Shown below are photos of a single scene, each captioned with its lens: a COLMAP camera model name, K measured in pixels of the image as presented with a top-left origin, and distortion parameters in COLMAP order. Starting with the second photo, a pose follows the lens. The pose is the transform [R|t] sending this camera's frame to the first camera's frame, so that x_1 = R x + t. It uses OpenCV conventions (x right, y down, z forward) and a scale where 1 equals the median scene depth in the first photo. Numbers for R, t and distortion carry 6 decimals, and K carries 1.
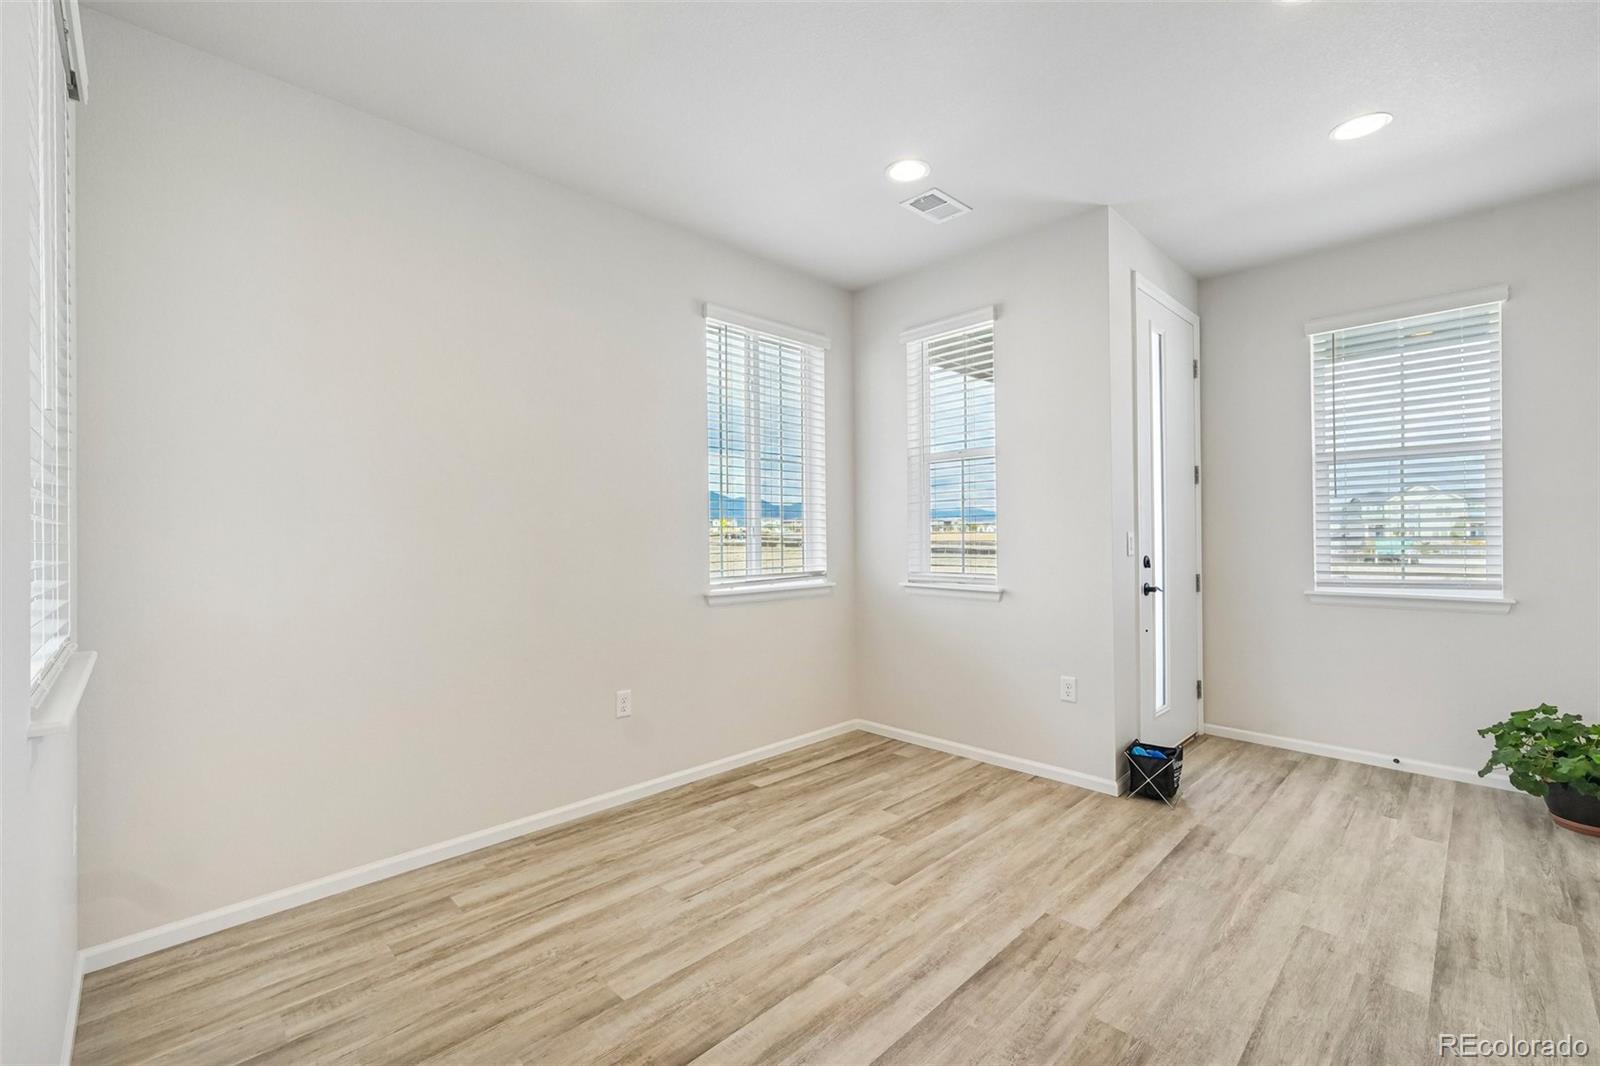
lens RADIAL K [[675.1, 0, 806.1], [0, 675.1, 533.8], [0, 0, 1]] dist [-0.001628, 0.001519]
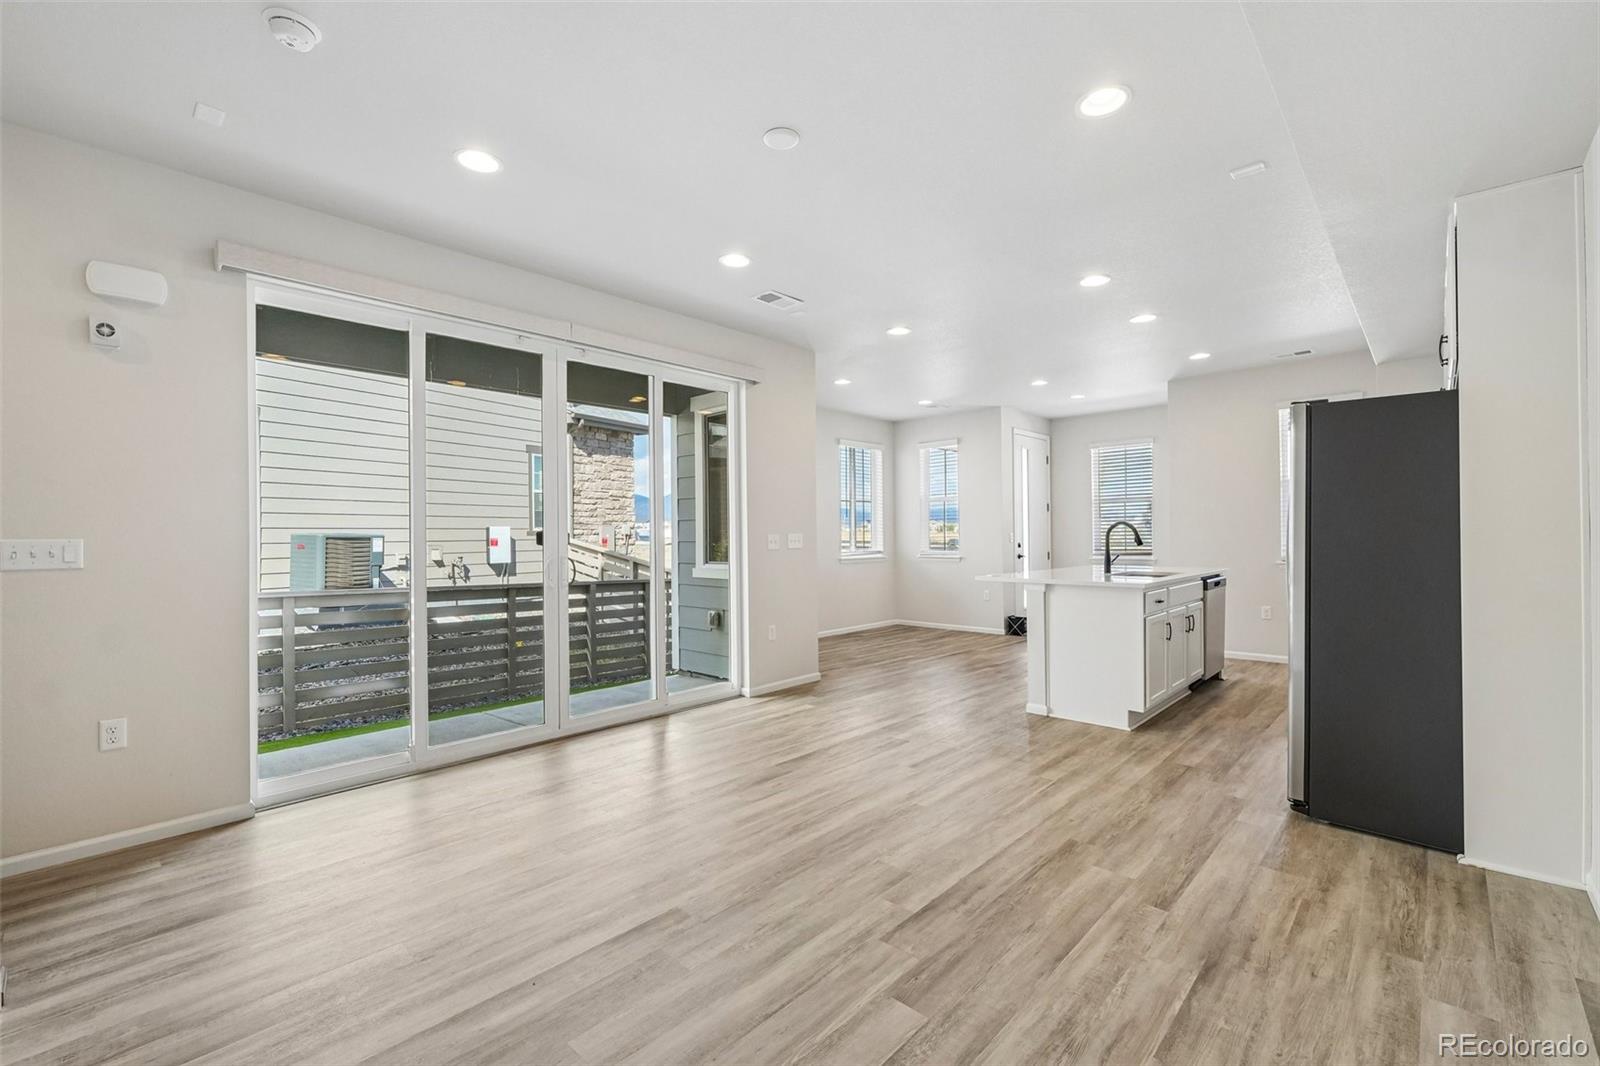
lens RADIAL K [[675.1, 0, 806.1], [0, 675.1, 533.8], [0, 0, 1]] dist [-0.001628, 0.001519]
pose [[0.999460, -0.001173, 0.032832, -0.487694], [0.001211, 0.999999, -0.001157, 0.003752], [-0.032830, 0.001196, 0.999460, -1.988420]]
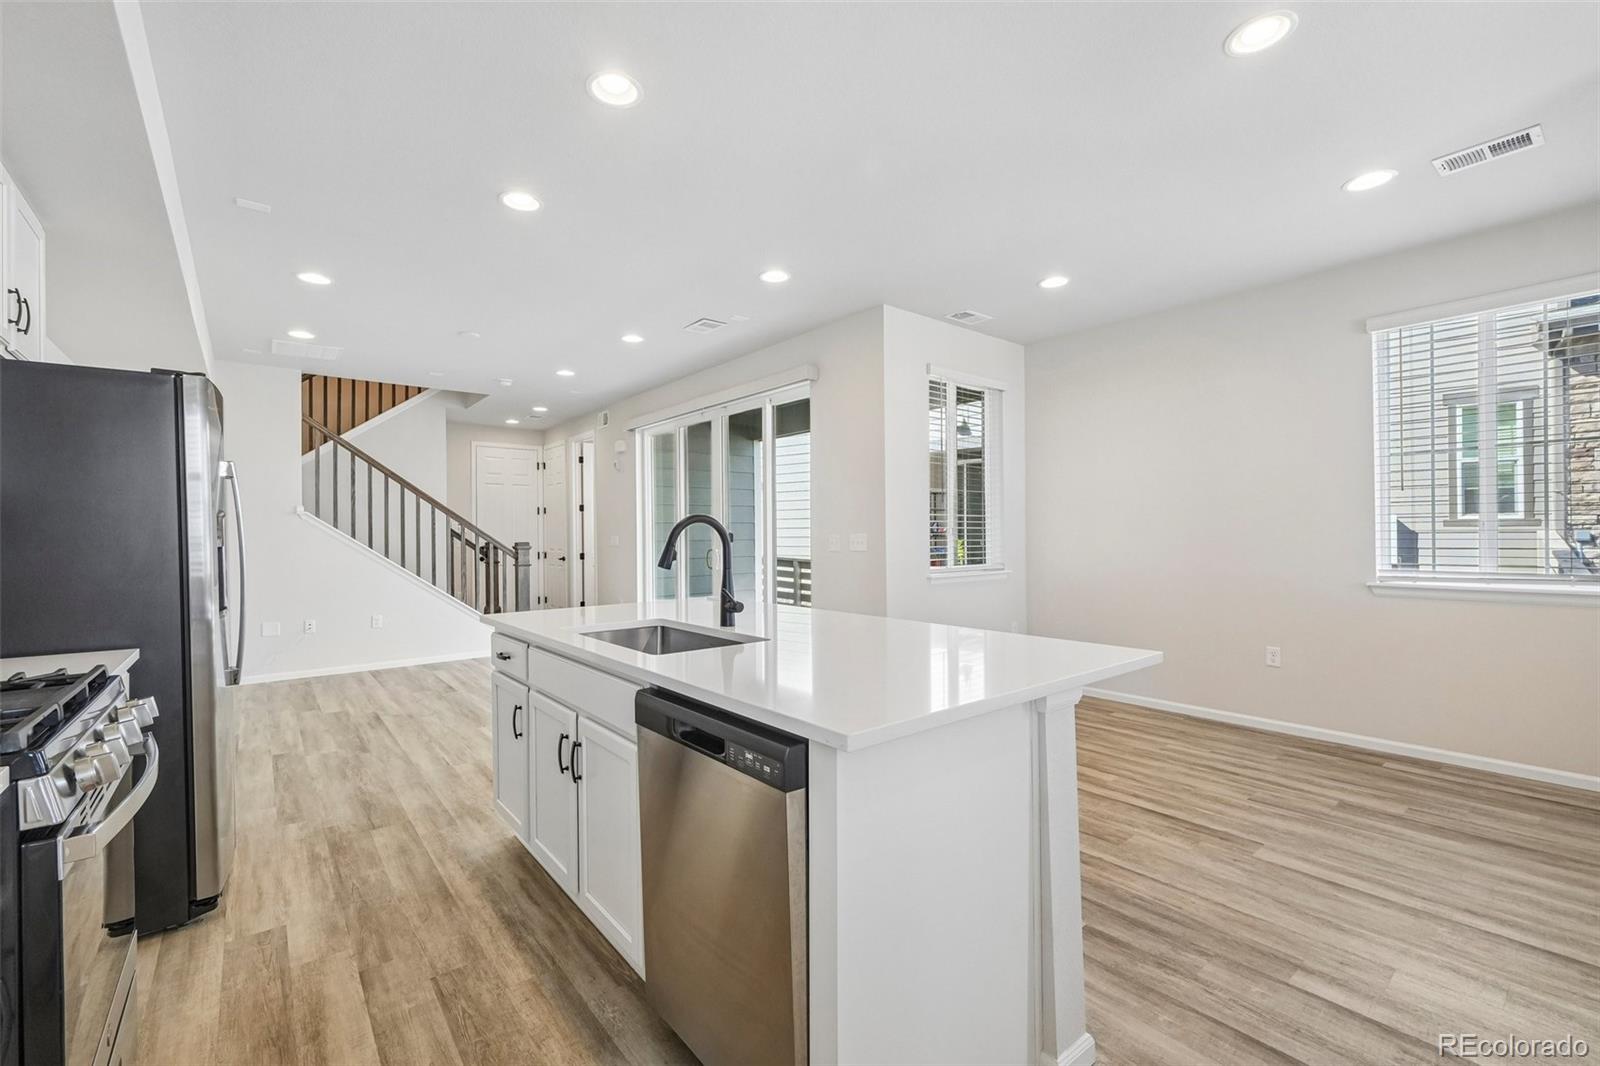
lens RADIAL K [[675.1, 0, 806.1], [0, 675.1, 533.8], [0, 0, 1]] dist [-0.001628, 0.001519]
pose [[-0.094089, 0.006935, -0.995540, 1.451994], [0.011056, 0.999921, 0.005920, -0.011779], [0.995502, -0.010450, -0.094159, 0.264421]]
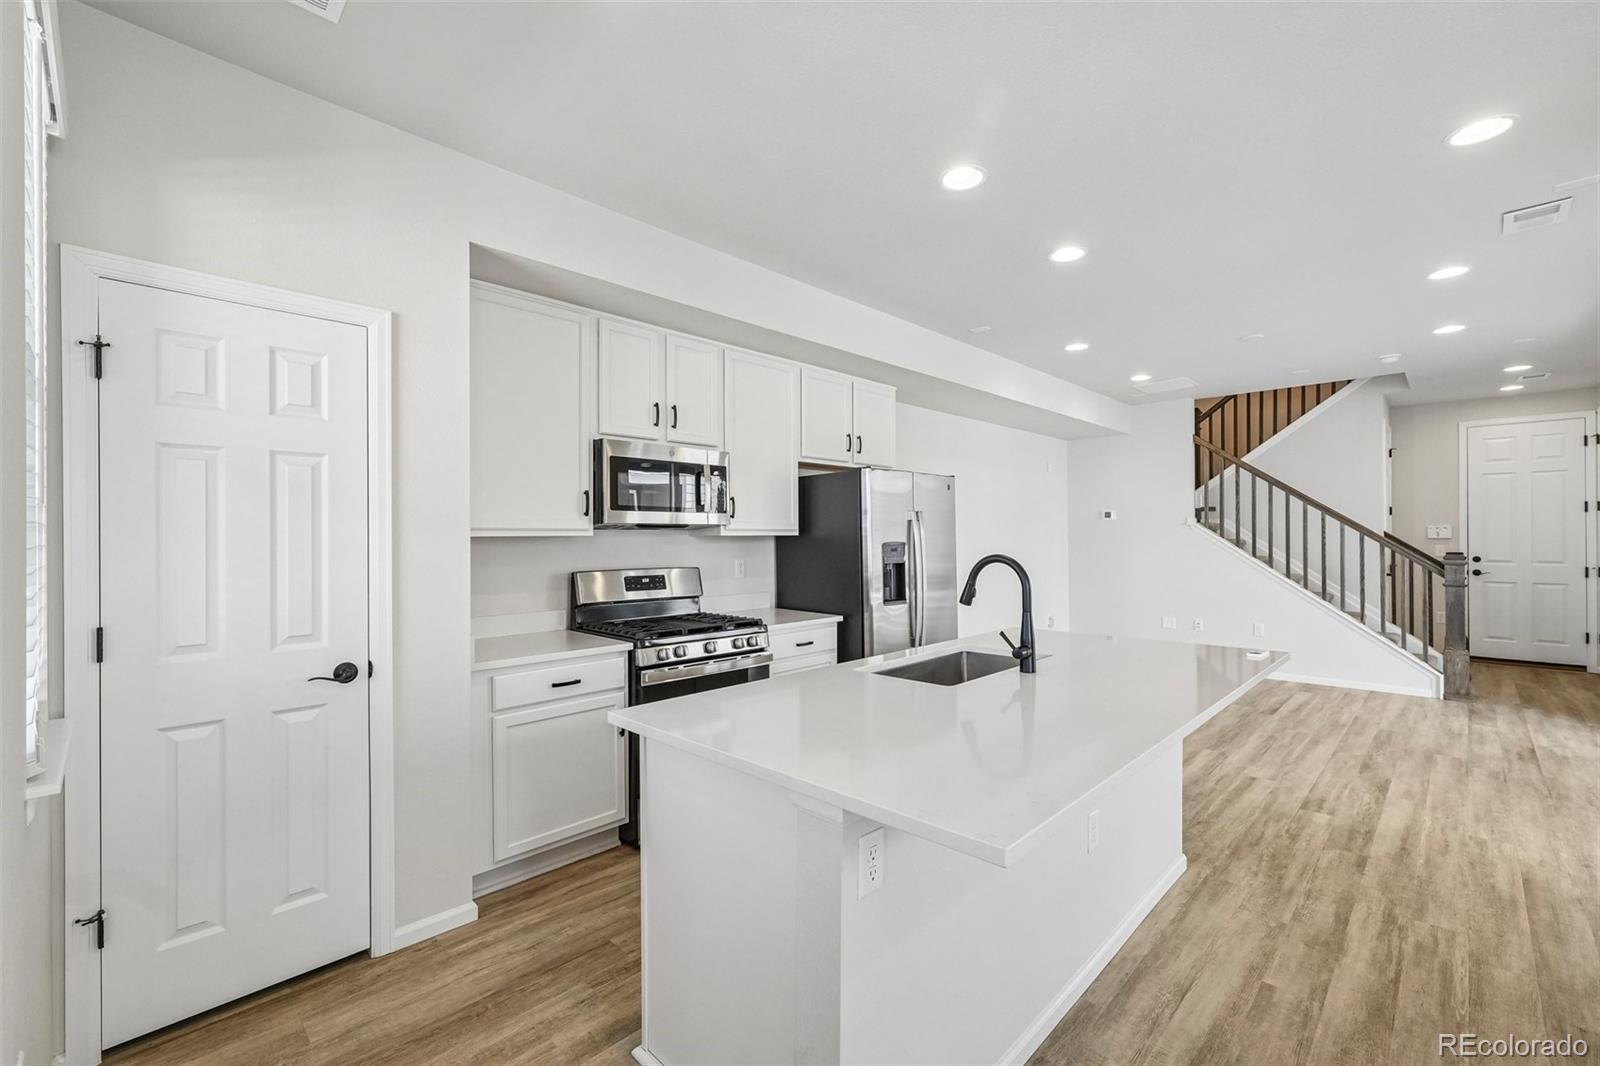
lens RADIAL K [[675.1, 0, 806.1], [0, 675.1, 533.8], [0, 0, 1]] dist [-0.001628, 0.001519]
pose [[-0.999781, 0.013197, -0.016223, 0.821915], [0.013260, 0.999905, -0.003796, -0.062205], [0.016171, -0.004010, -0.999861, 0.967771]]
